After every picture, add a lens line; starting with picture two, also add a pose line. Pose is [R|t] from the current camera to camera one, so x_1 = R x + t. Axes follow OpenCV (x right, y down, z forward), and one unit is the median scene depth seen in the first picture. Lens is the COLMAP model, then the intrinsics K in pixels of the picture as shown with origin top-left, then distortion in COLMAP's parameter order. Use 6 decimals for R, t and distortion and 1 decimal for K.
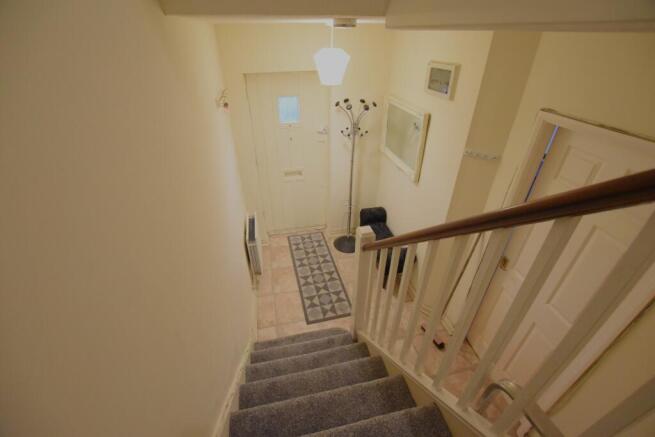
lens RADIAL K [[295.8, 0, 326.5], [0, 295.8, 219.8], [0, 0, 1]] dist [-0.012646, 0.000049]
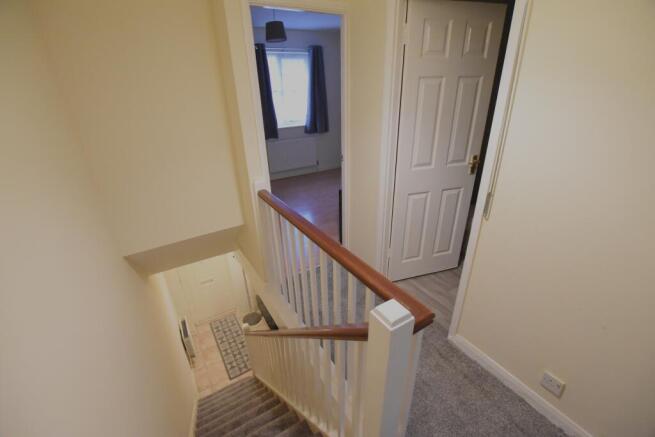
lens RADIAL K [[295.8, 0, 328.0], [0, 295.8, 218.8], [0, 0, 1]] dist [-0.012646, 0.000049]
pose [[0.948360, -0.161227, 0.273164, 0.132546], [0.198770, 0.973195, -0.115683, -0.198617], [-0.247190, 0.164006, 0.954986, -0.754340]]
